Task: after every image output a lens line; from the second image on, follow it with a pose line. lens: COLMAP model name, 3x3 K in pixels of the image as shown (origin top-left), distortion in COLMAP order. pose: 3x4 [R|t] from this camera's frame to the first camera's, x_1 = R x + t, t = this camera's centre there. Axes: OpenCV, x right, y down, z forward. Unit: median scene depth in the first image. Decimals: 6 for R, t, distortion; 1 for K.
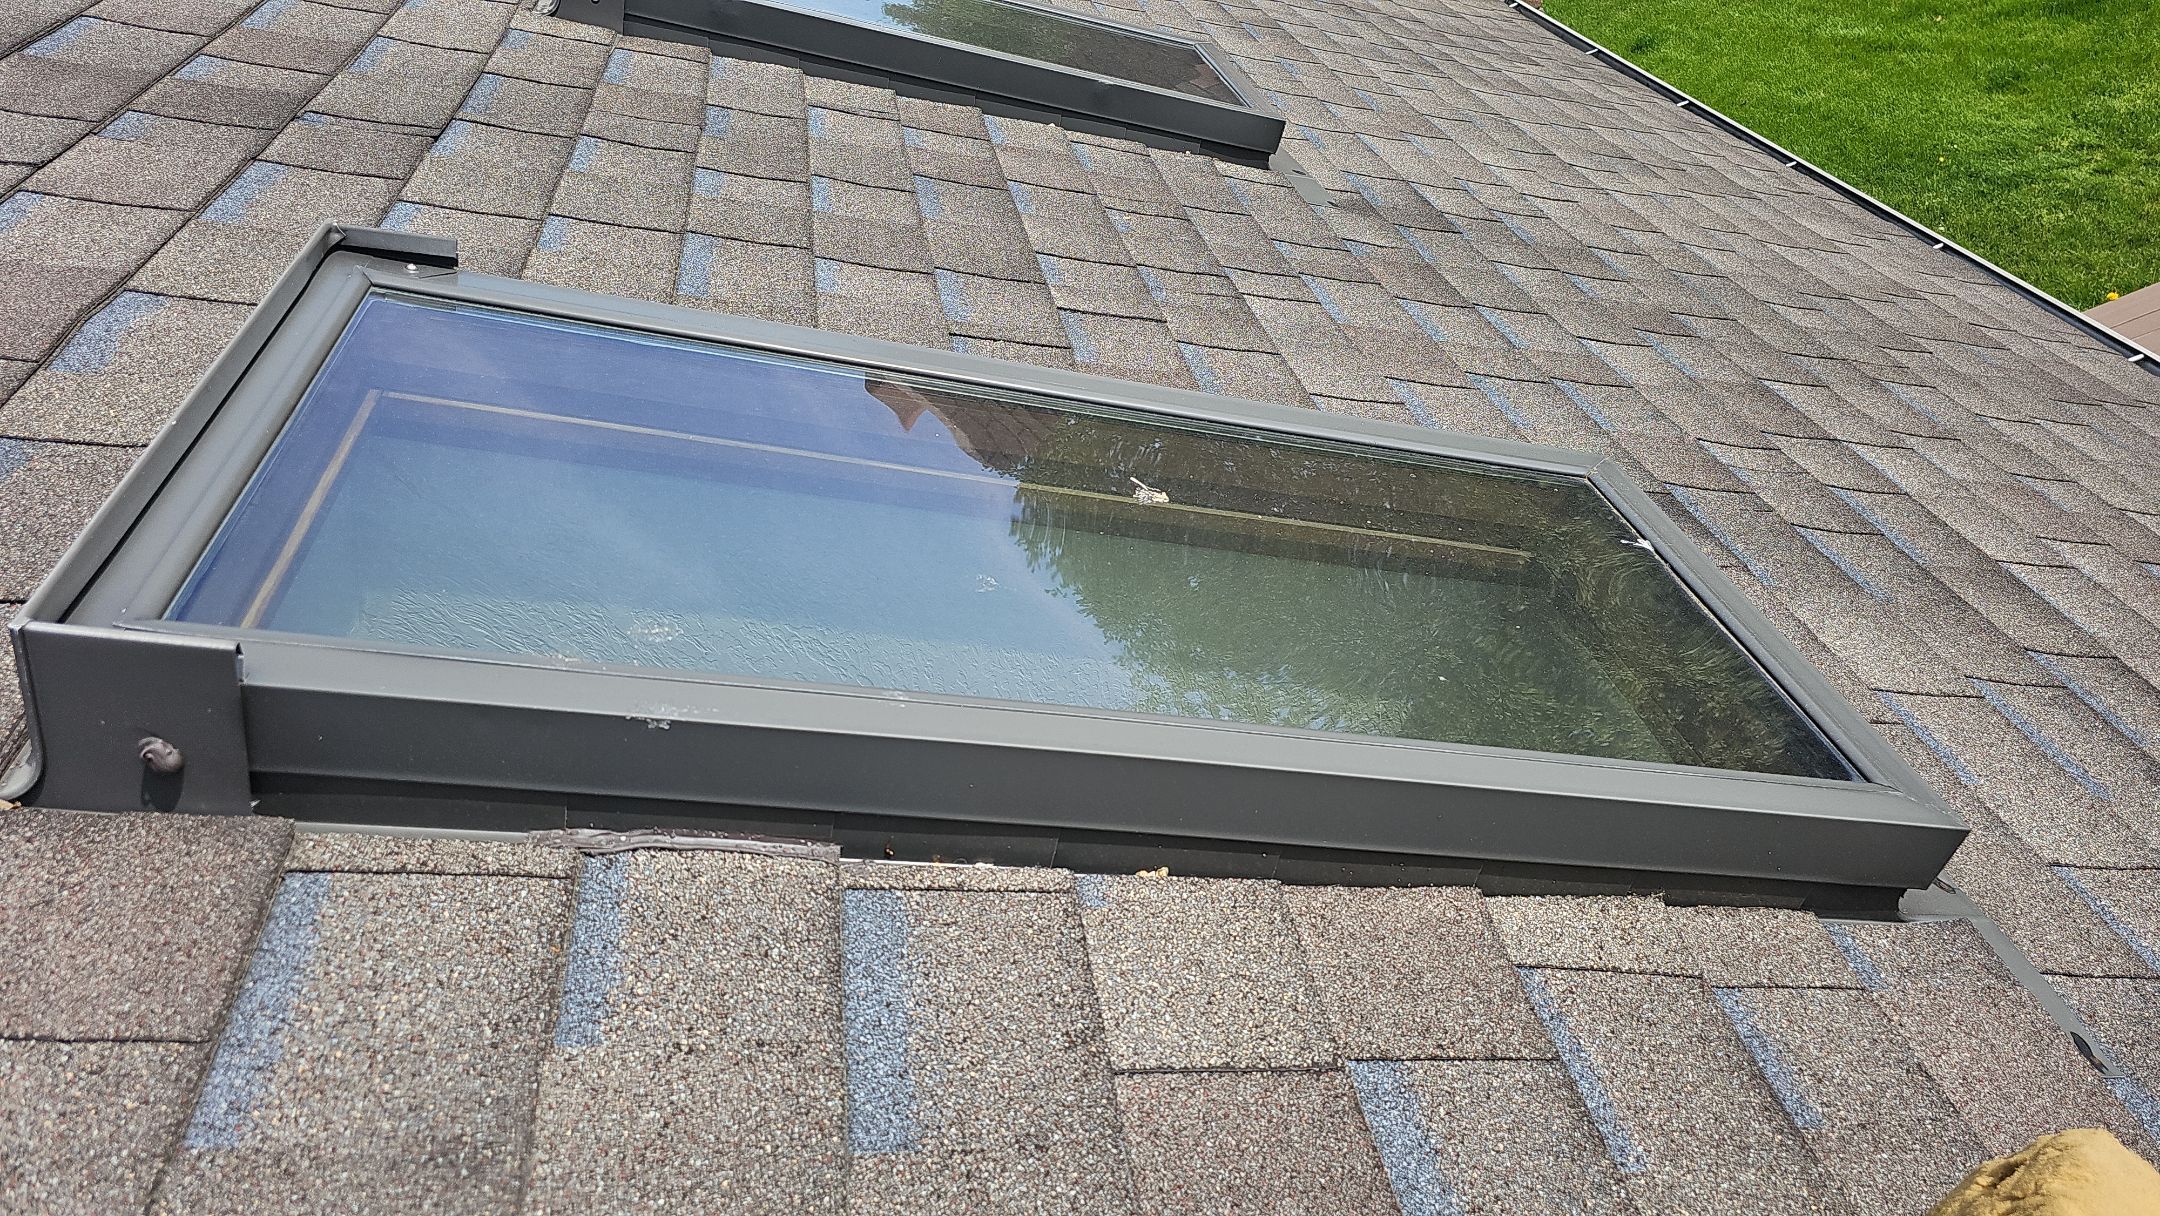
lens RADIAL K [[1482.1, 0, 1119.7], [0, 1482.1, 599.5], [0, 0, 1]] dist [0.051366, -0.050869]
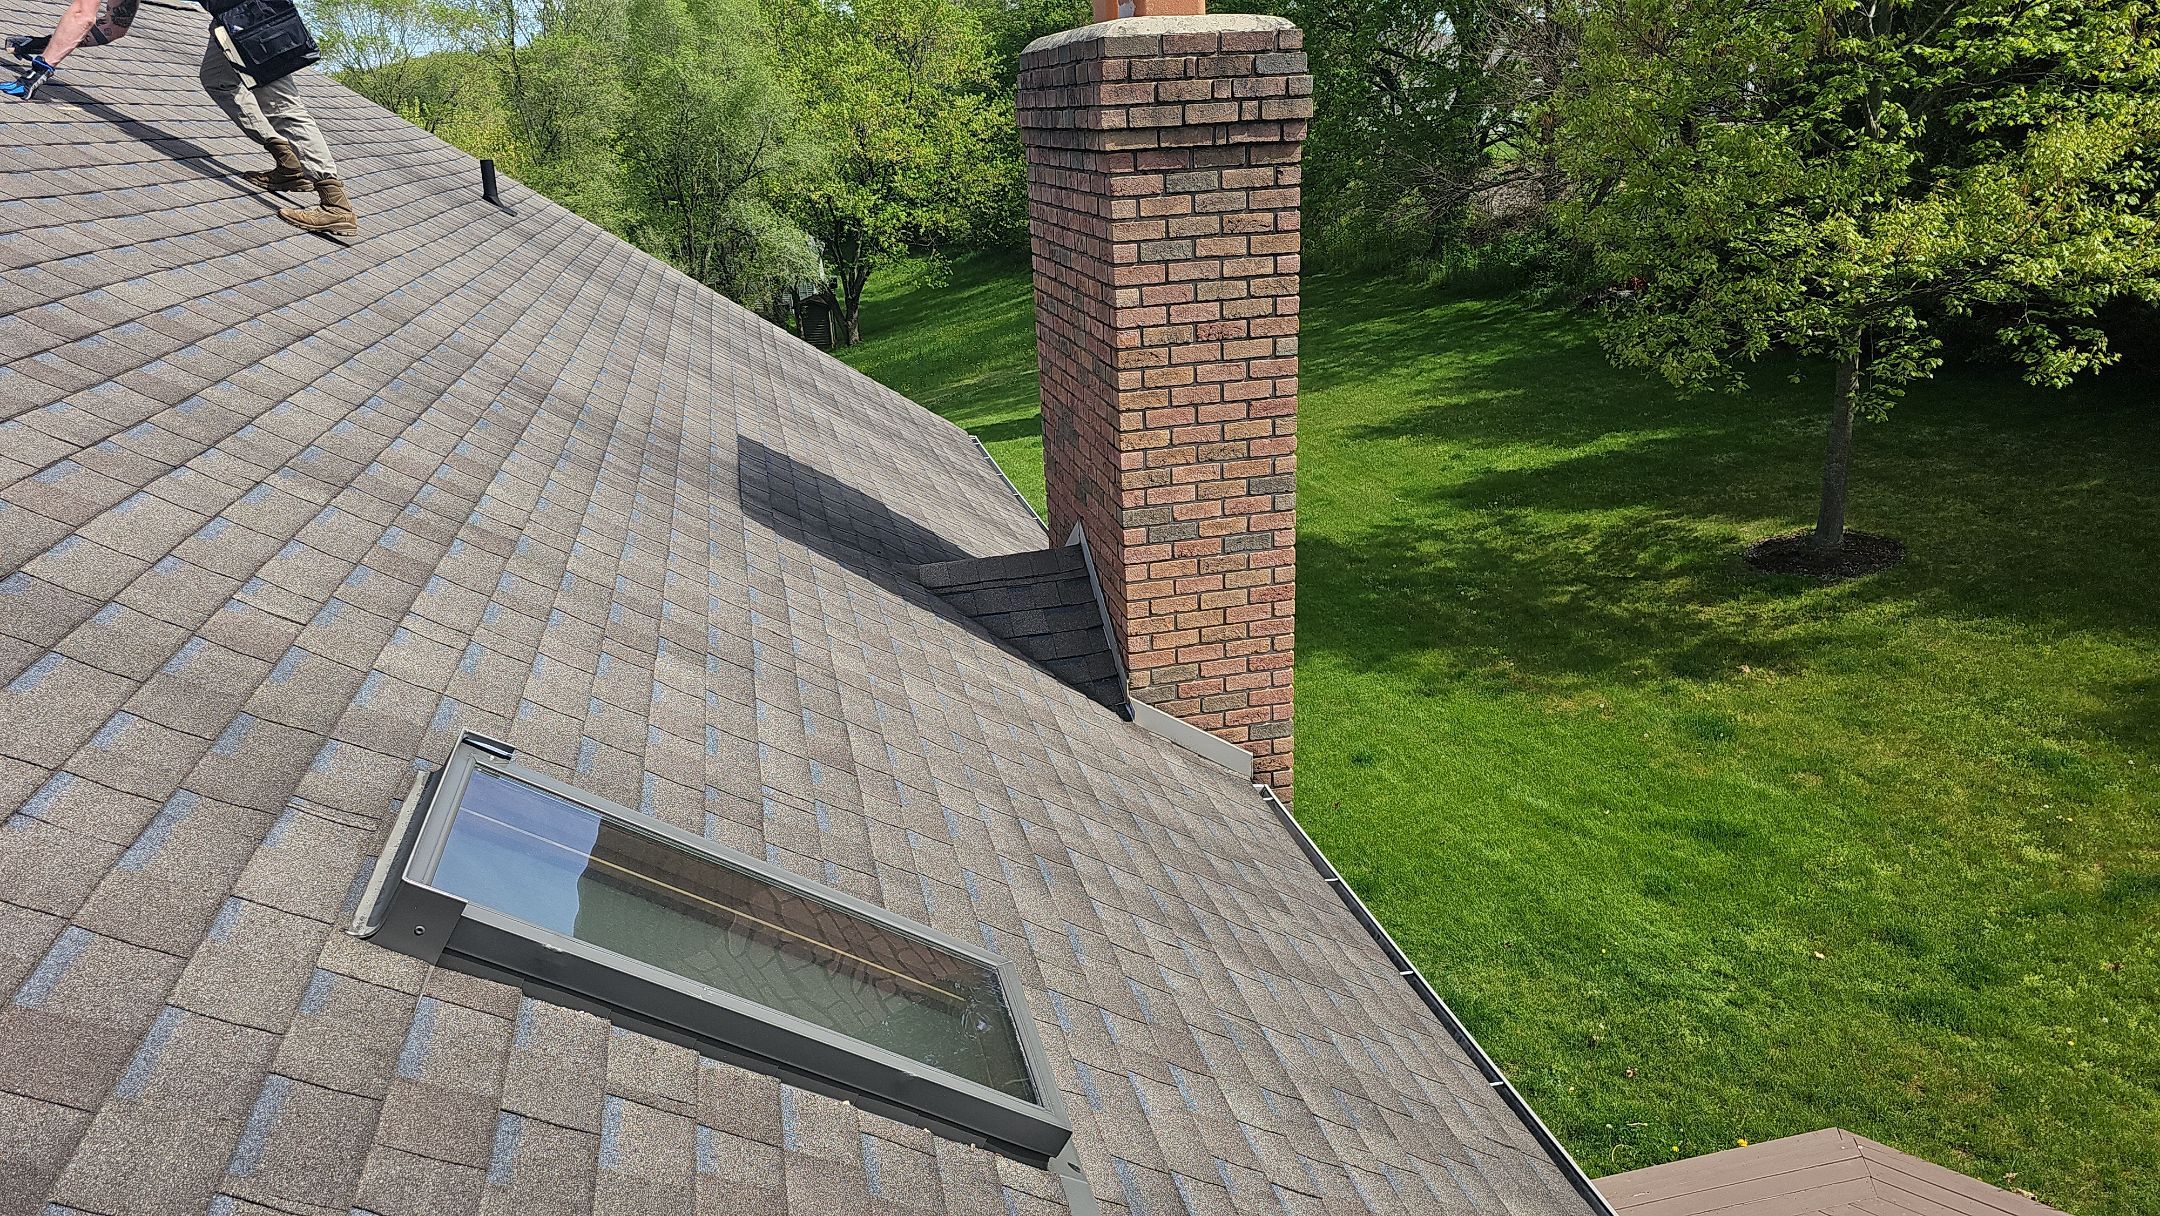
lens RADIAL K [[1482.1, 0, 1119.7], [0, 1482.1, 599.5], [0, 0, 1]] dist [0.051366, -0.050869]
pose [[0.957691, 0.240289, 0.158394, -0.034341], [-0.176265, 0.924788, -0.337190, -0.102516], [-0.227504, 0.295005, 0.928016, -0.021267]]
